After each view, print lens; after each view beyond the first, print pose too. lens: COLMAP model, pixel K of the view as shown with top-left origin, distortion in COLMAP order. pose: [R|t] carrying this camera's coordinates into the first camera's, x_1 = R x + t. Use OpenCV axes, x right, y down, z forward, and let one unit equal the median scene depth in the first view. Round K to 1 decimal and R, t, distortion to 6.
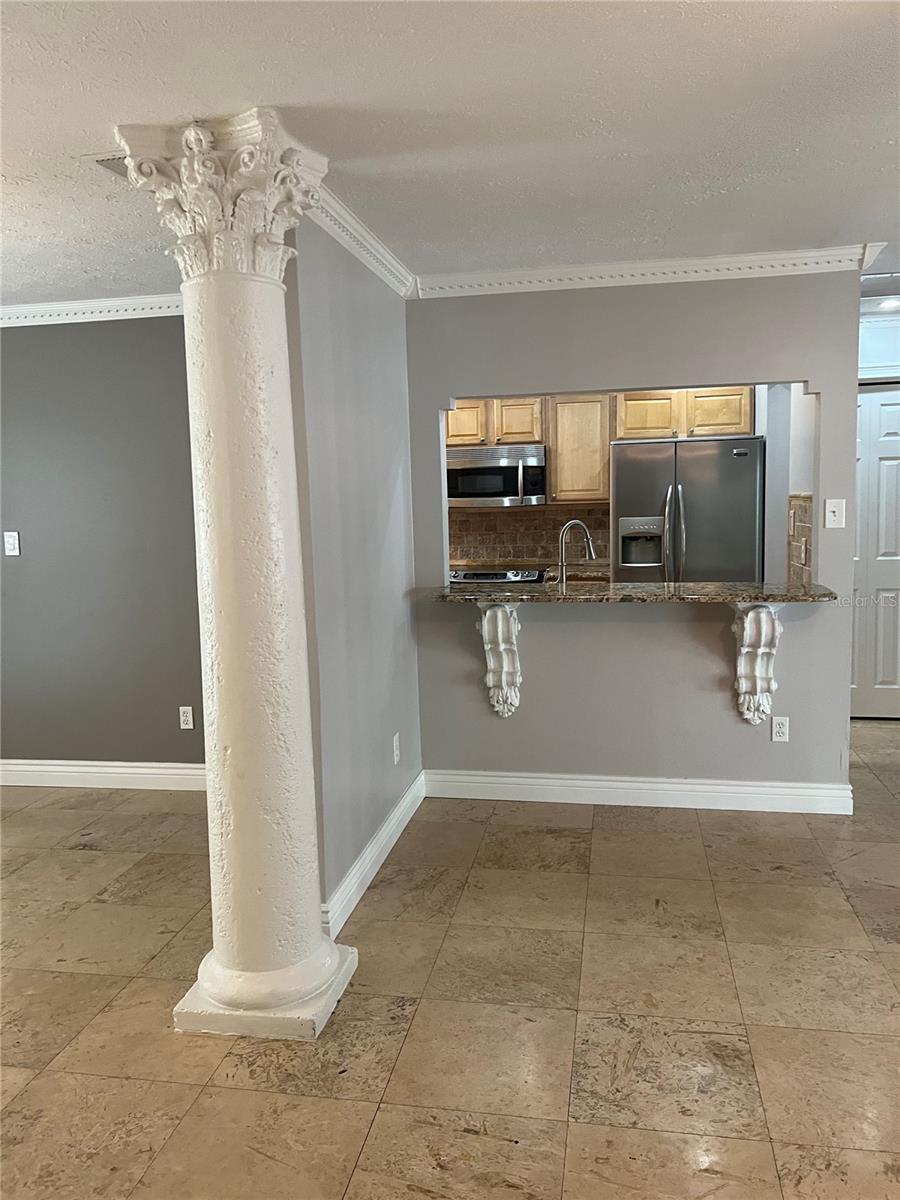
lens RADIAL K [[904.3, 0, 448.3], [0, 904.3, 586.9], [0, 0, 1]] dist [0.043537, -0.052085]
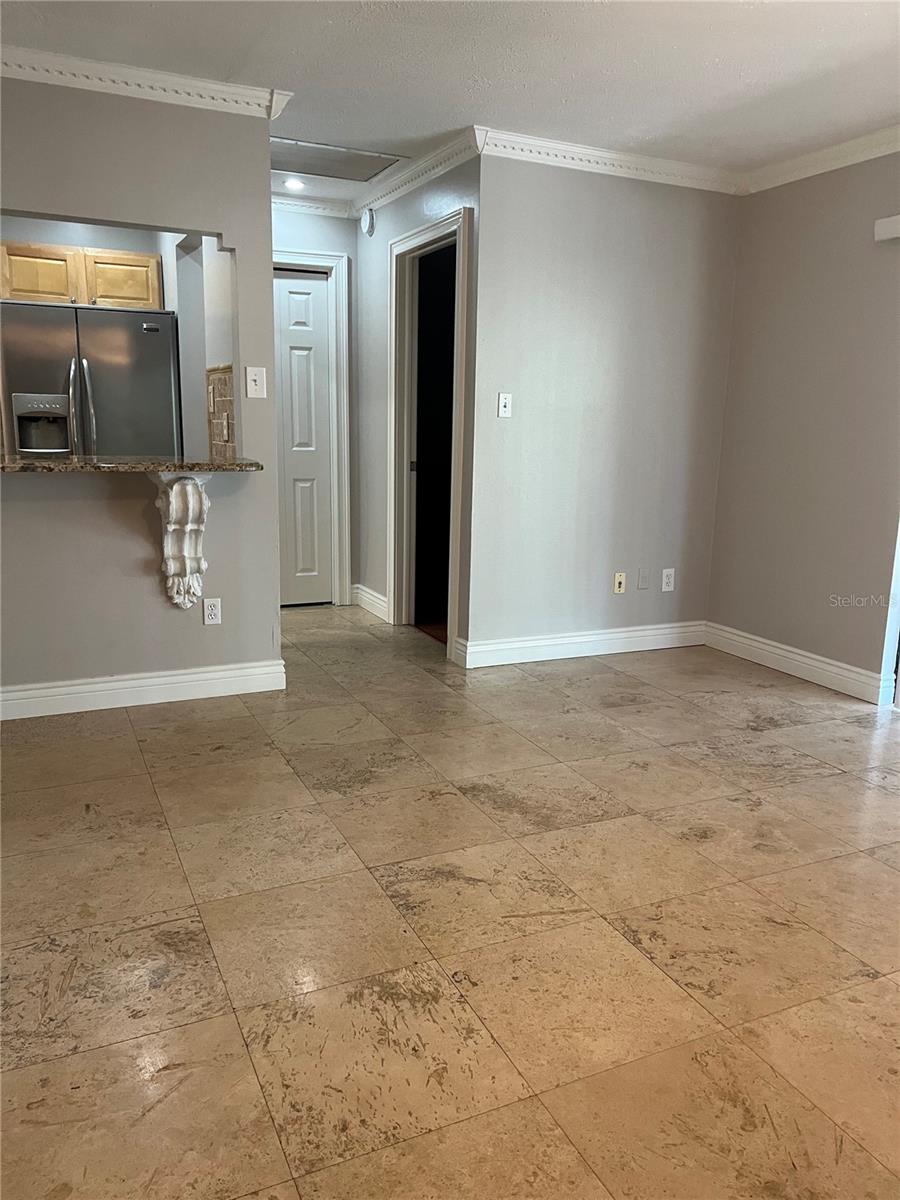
lens RADIAL K [[904.3, 0, 458.3], [0, 904.3, 606.0], [0, 0, 1]] dist [0.043537, -0.052085]
pose [[0.806241, -0.076800, 0.586581, 0.018476], [0.021869, 0.994729, 0.100180, 0.071070], [-0.591183, -0.067941, 0.803670, 0.098033]]
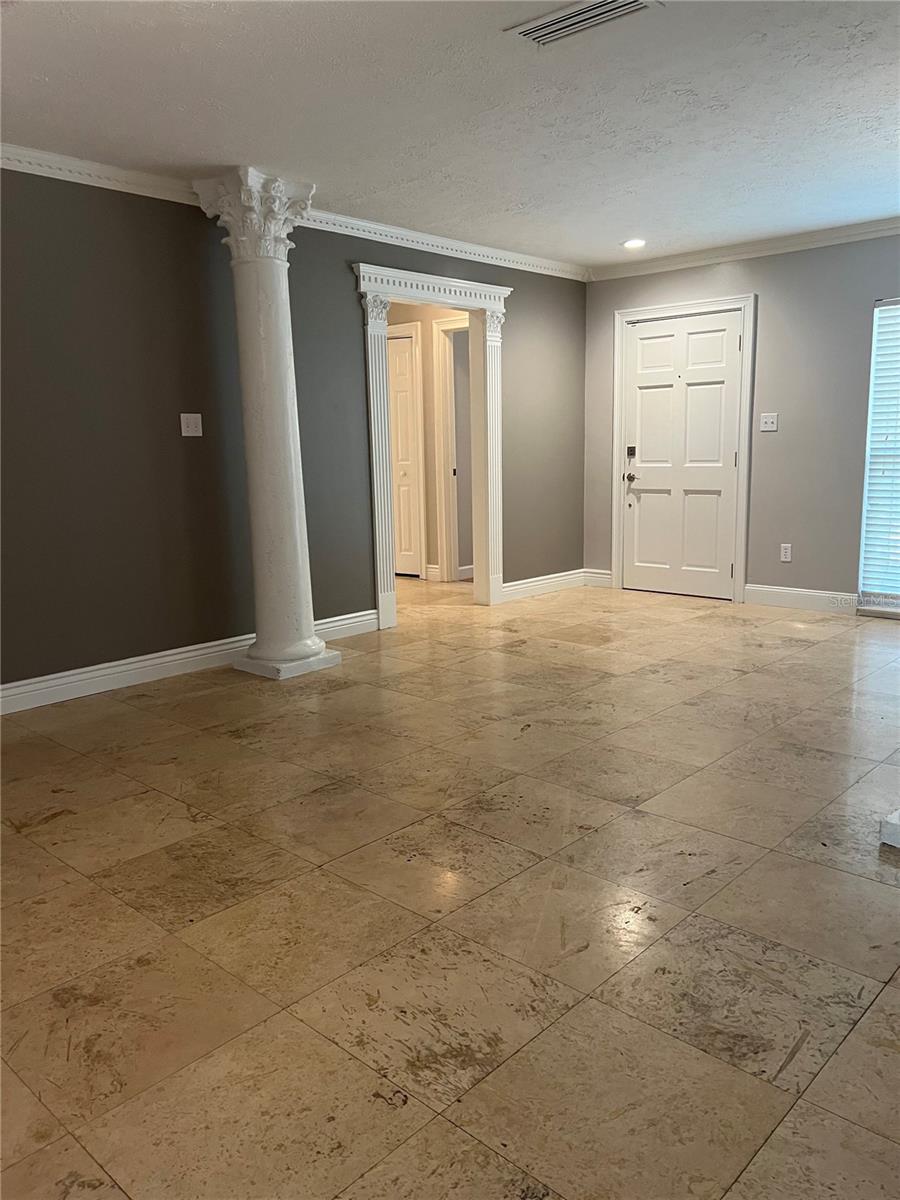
lens RADIAL K [[904.3, 0, 449.1], [0, 904.3, 600.9], [0, 0, 1]] dist [0.043537, -0.052085]
pose [[-0.540371, 0.184756, -0.820892, 0.678774], [-0.059592, 0.964743, 0.256360, -0.008673], [0.839314, 0.187448, -0.510309, 0.774496]]
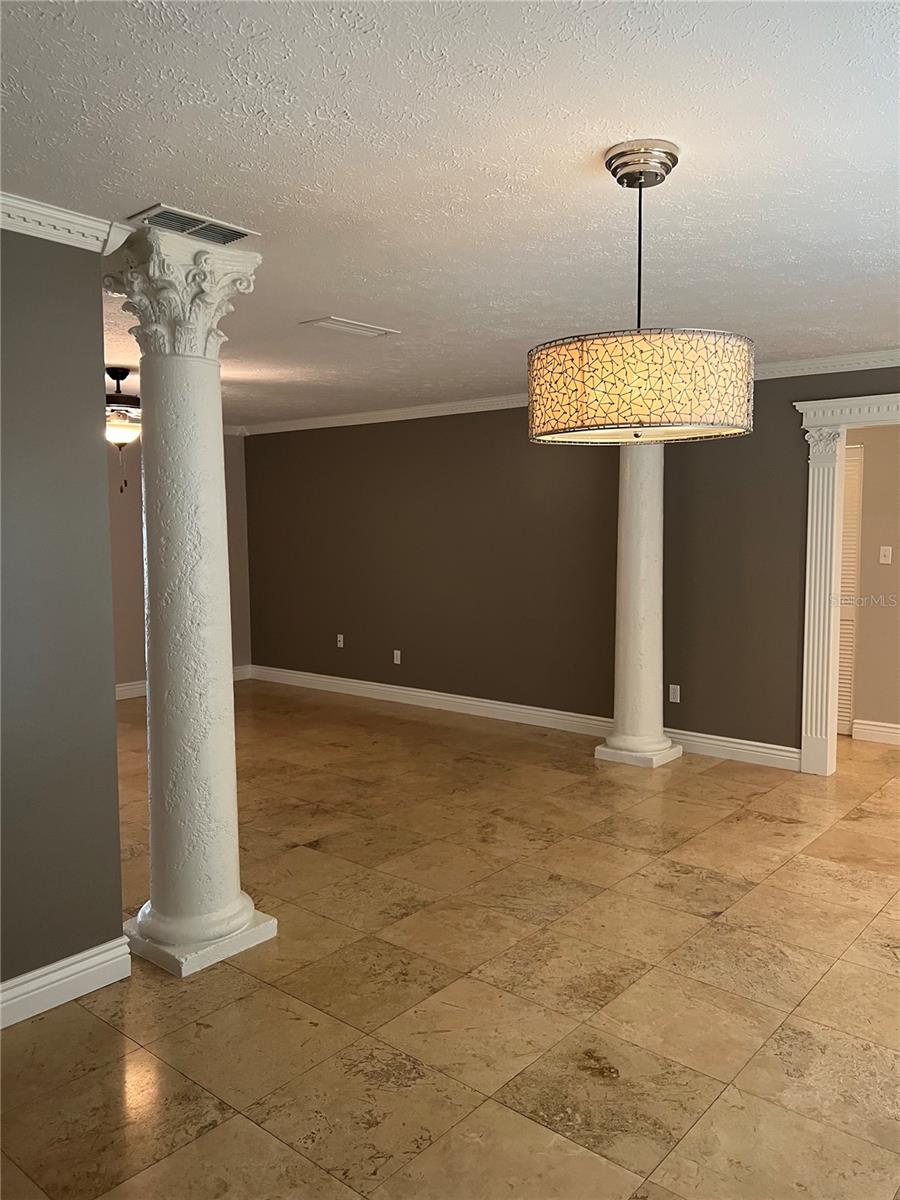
lens RADIAL K [[904.3, 0, 454.3], [0, 904.3, 599.0], [0, 0, 1]] dist [0.043537, -0.052085]
pose [[-0.869841, -0.014642, 0.493115, -0.865219], [0.082689, 0.981092, 0.174991, -0.146004], [-0.486353, 0.192990, -0.852183, 1.416144]]
